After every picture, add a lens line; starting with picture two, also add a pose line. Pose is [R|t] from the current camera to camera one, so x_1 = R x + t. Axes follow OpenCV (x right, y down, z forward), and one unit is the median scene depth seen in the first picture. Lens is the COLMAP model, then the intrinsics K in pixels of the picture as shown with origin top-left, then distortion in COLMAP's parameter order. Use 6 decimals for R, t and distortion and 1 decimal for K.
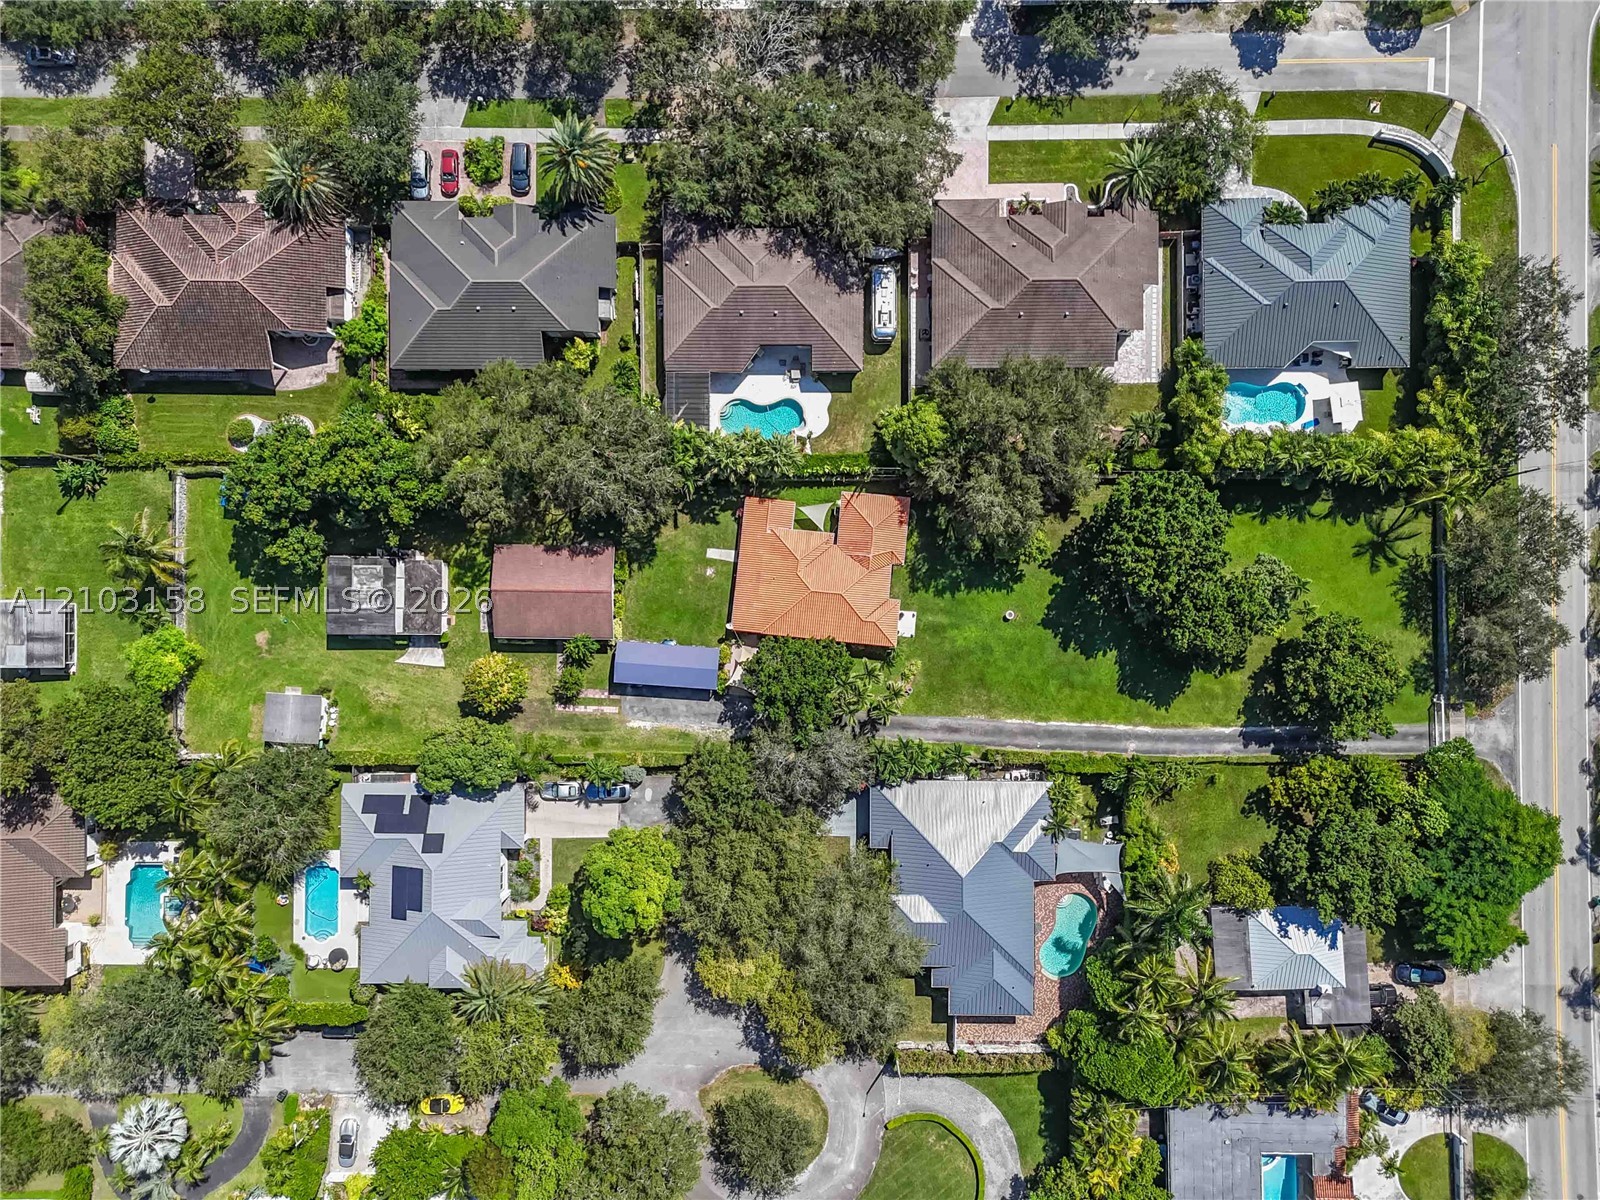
lens RADIAL K [[1126.1, 0, 800.0], [0, 1126.1, 600.0], [0, 0, 1]] dist [0.075426, -0.063891]
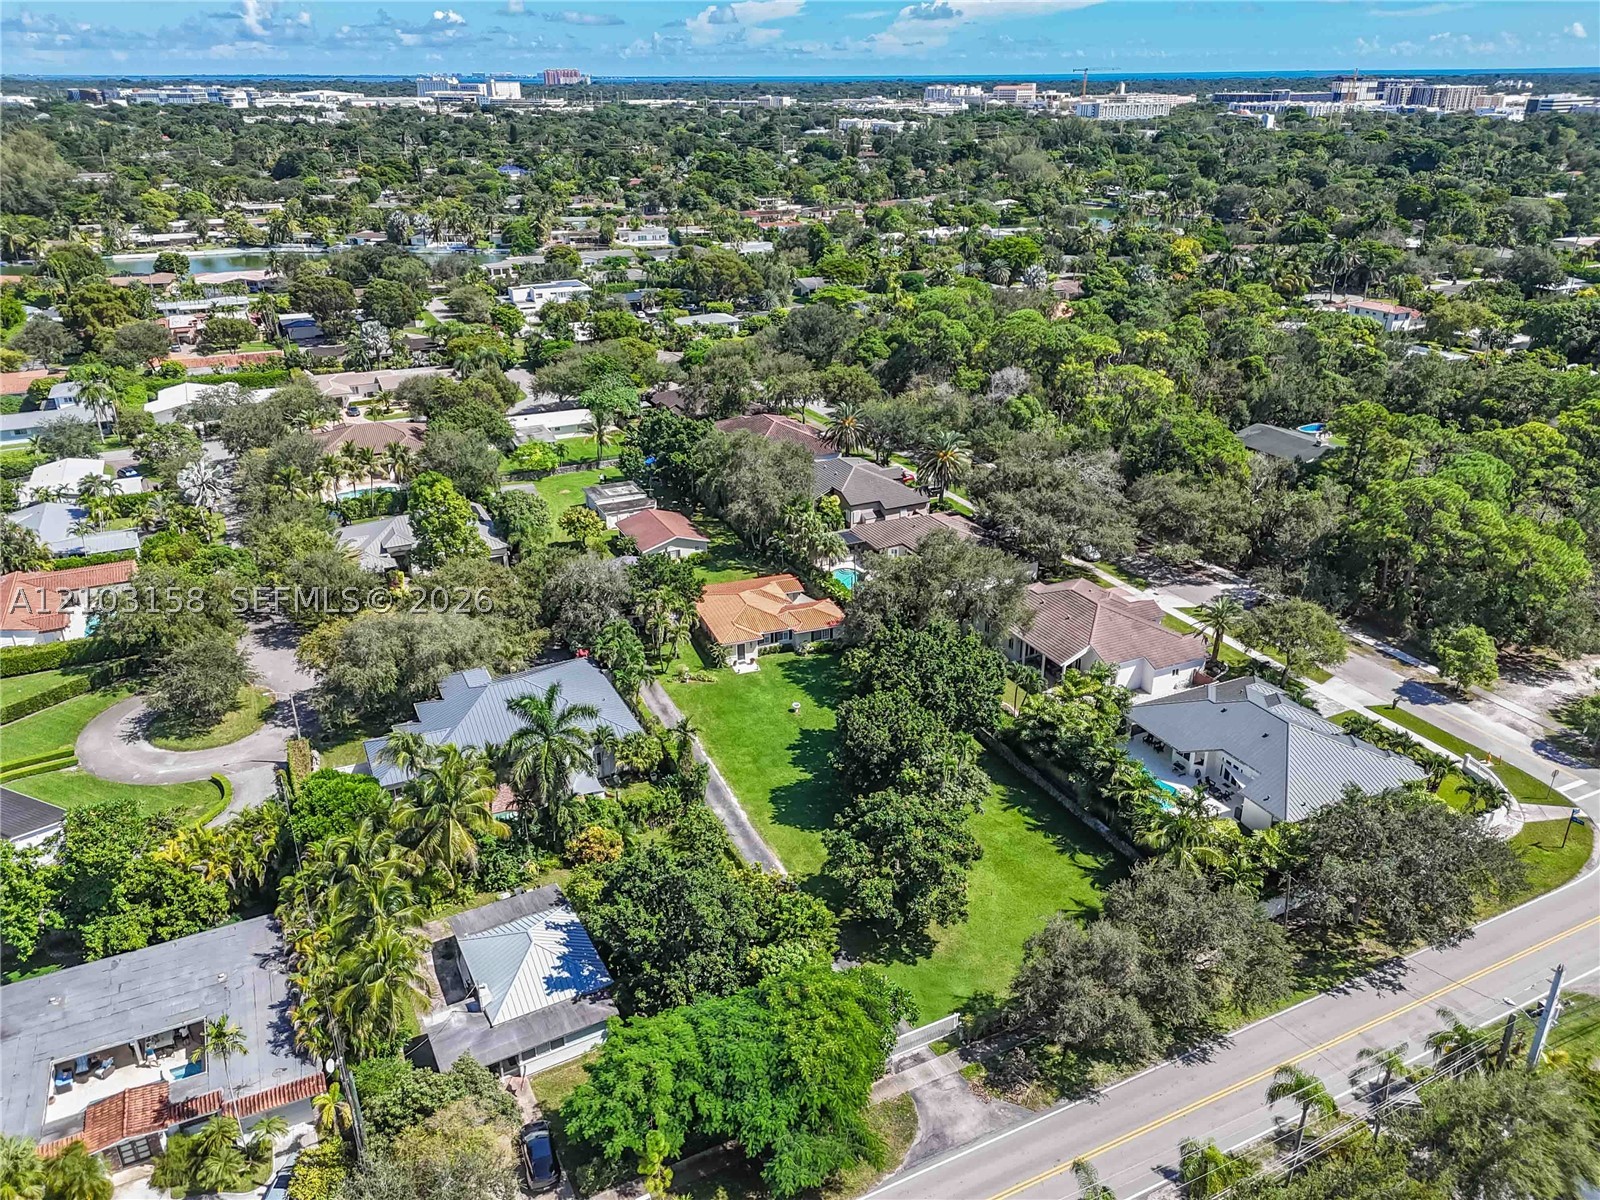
lens RADIAL K [[1182.5, 0, 800.0], [0, 1182.5, 600.0], [0, 0, 1]] dist [0.084622, -0.063096]
pose [[0.430939, 0.377943, -0.819421, 0.978996], [-0.902376, 0.183523, -0.389919, 0.387257], [0.003015, 0.907457, 0.420134, 0.487690]]
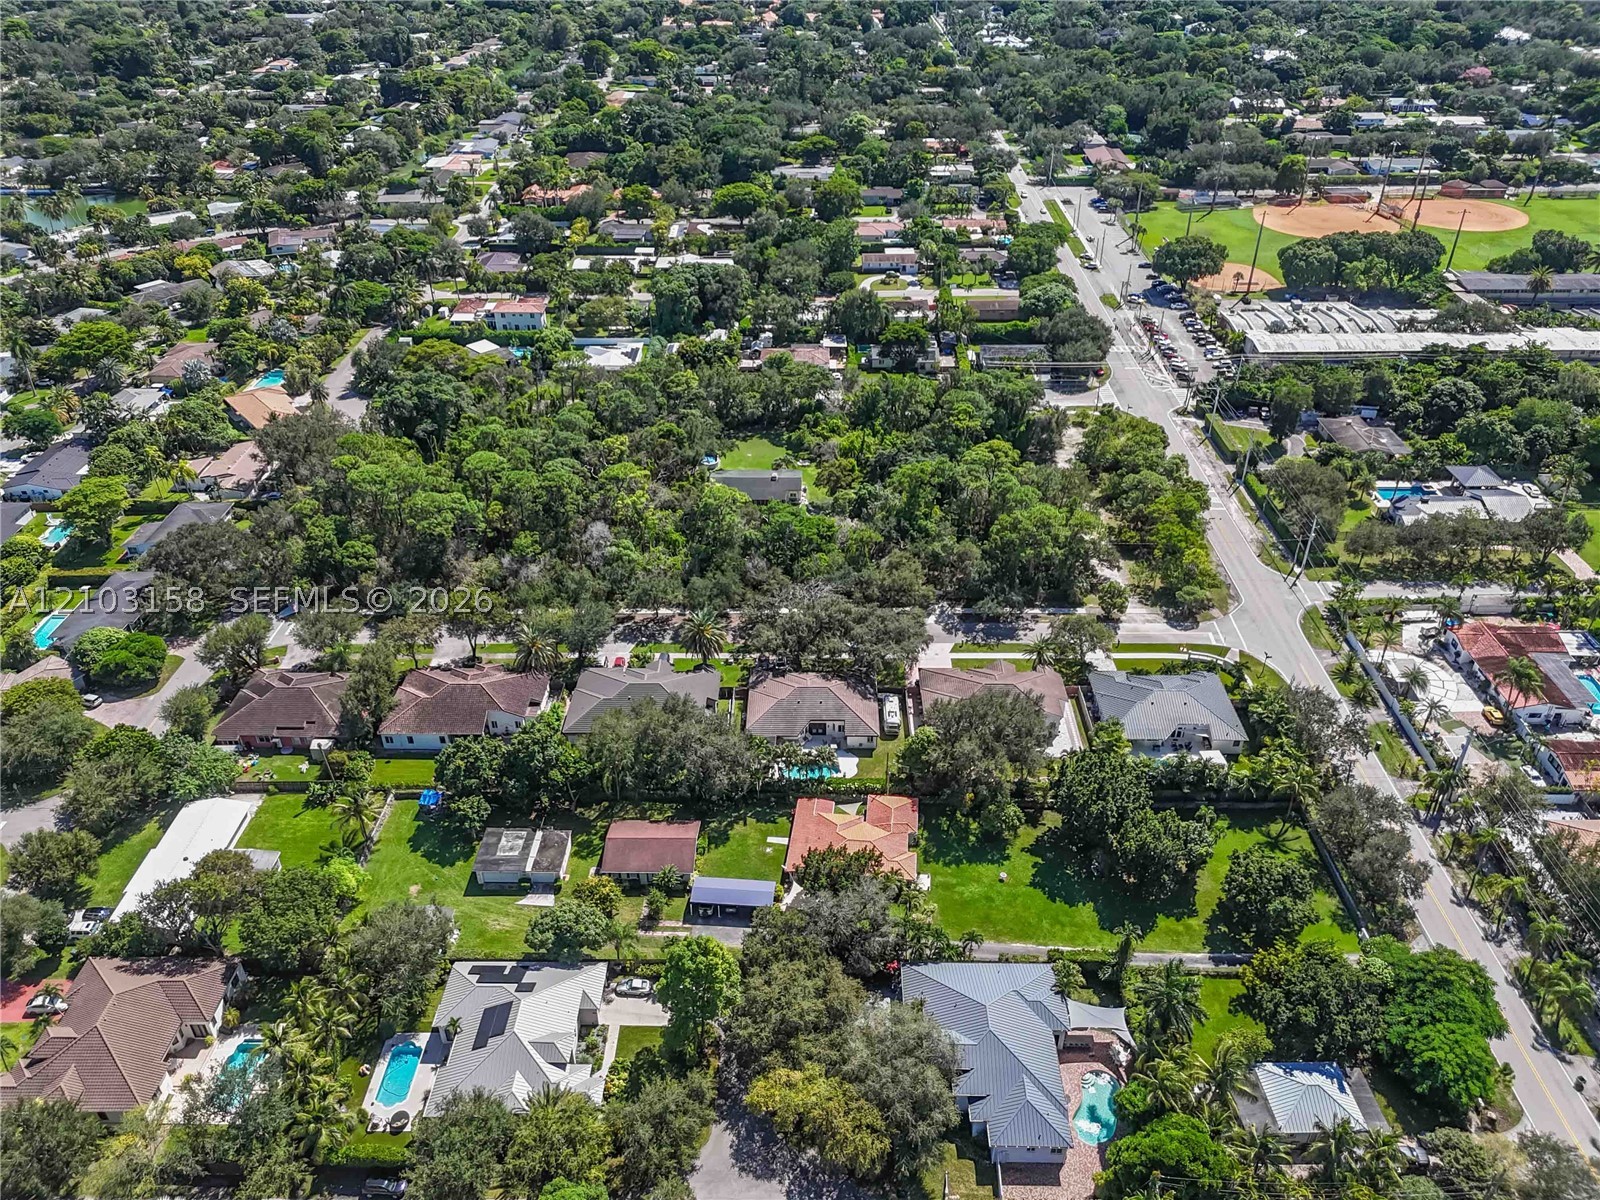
lens RADIAL K [[1182.5, 0, 800.0], [0, 1182.5, 600.0], [0, 0, 1]] dist [0.084622, -0.063096]
pose [[0.999864, 0.014098, -0.008610, -0.036729], [-0.014997, 0.556145, -0.830950, 0.964059], [-0.006926, 0.830965, 0.556281, -0.008384]]
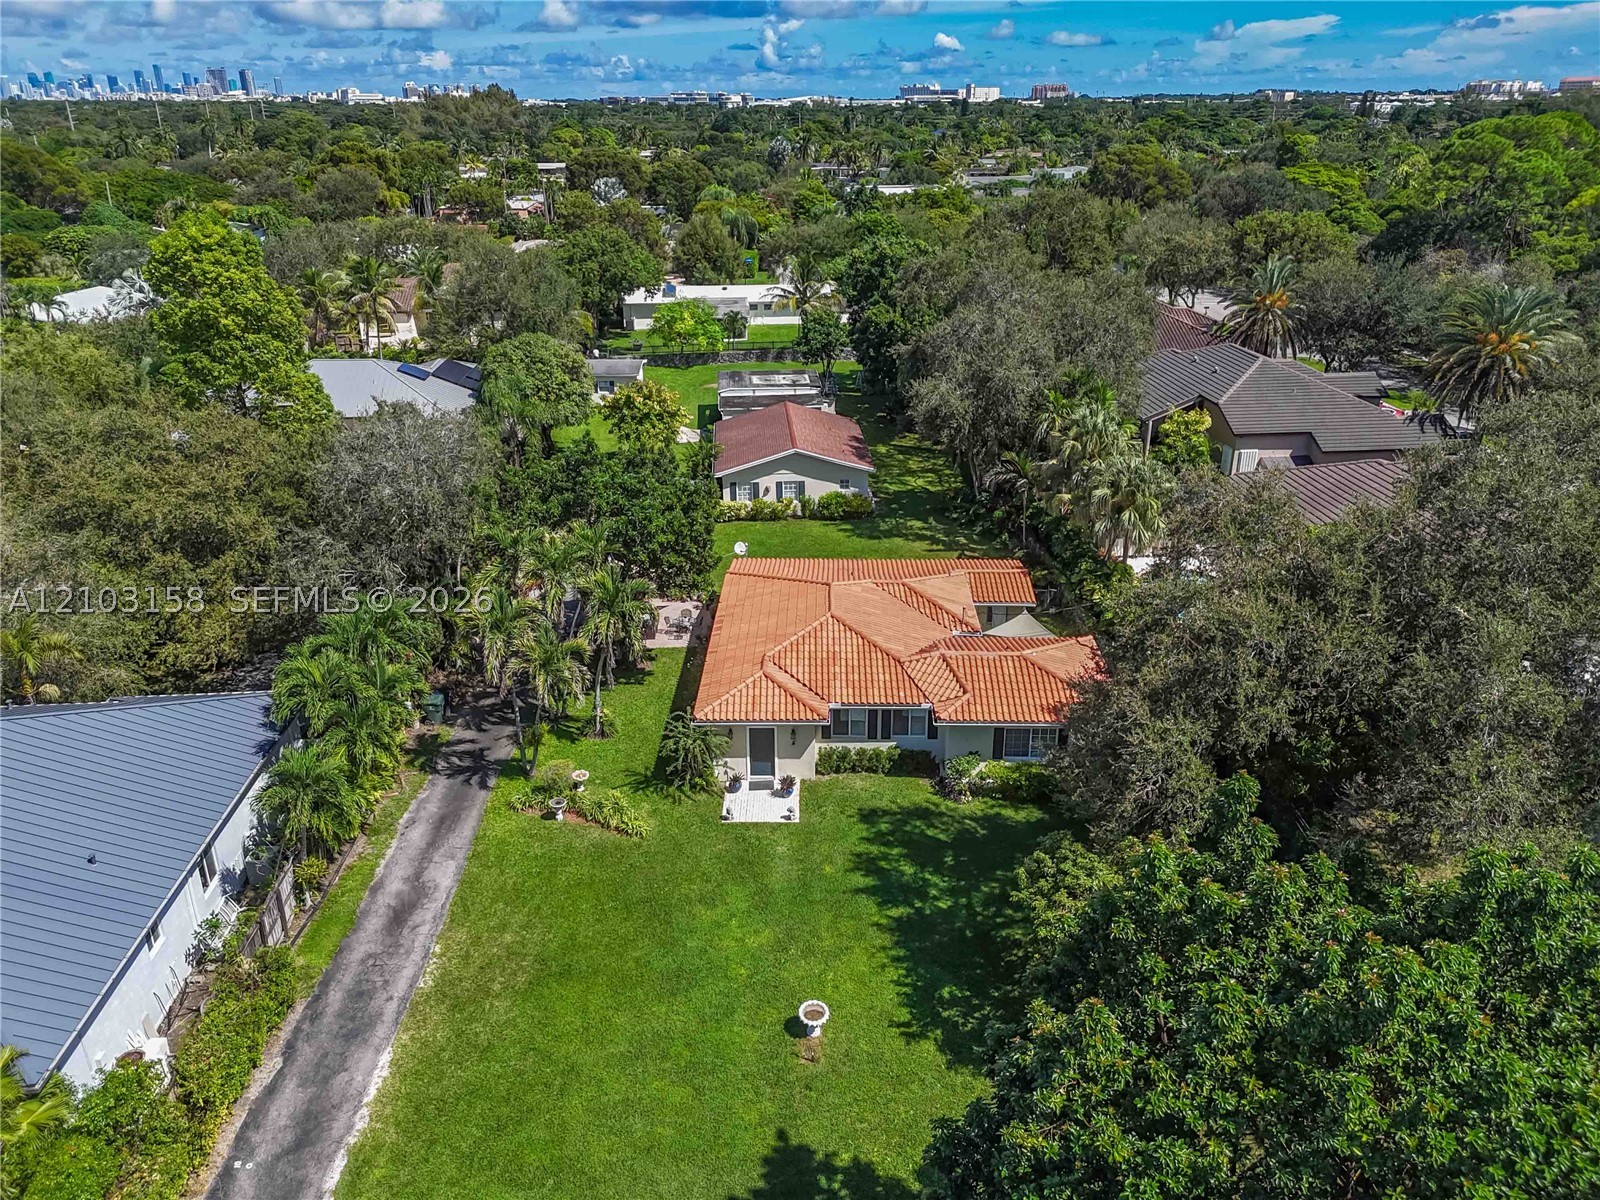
lens RADIAL K [[1182.5, 0, 800.0], [0, 1182.5, 600.0], [0, 0, 1]] dist [0.084622, -0.063096]
pose [[0.072723, 0.401465, -0.912983, 0.388577], [-0.997297, 0.038862, -0.062351, 0.028702], [0.010449, 0.915050, 0.403206, 0.803259]]
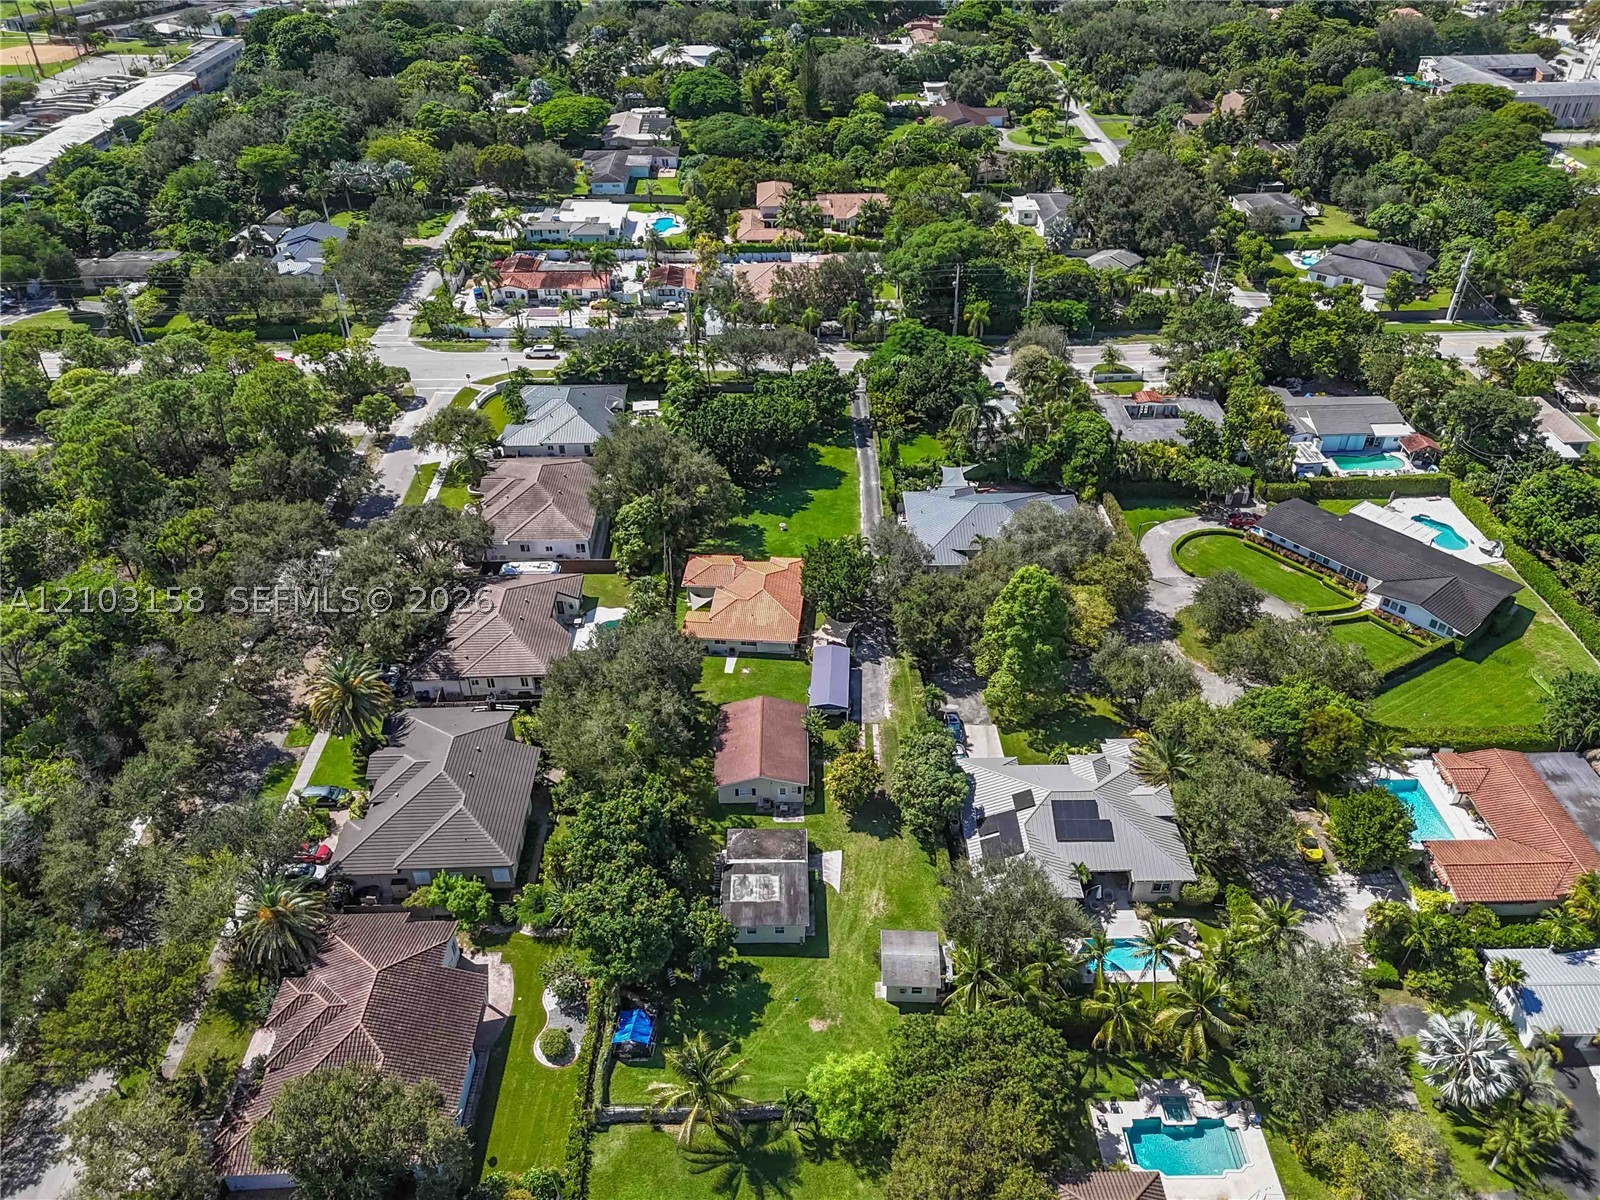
lens RADIAL K [[1182.5, 0, 800.0], [0, 1182.5, 600.0], [0, 0, 1]] dist [0.084622, -0.063096]
pose [[-0.019131, -0.572904, 0.819399, -1.001401], [0.999810, -0.007995, 0.017754, 0.008957], [-0.003620, 0.819583, 0.572948, 0.276450]]
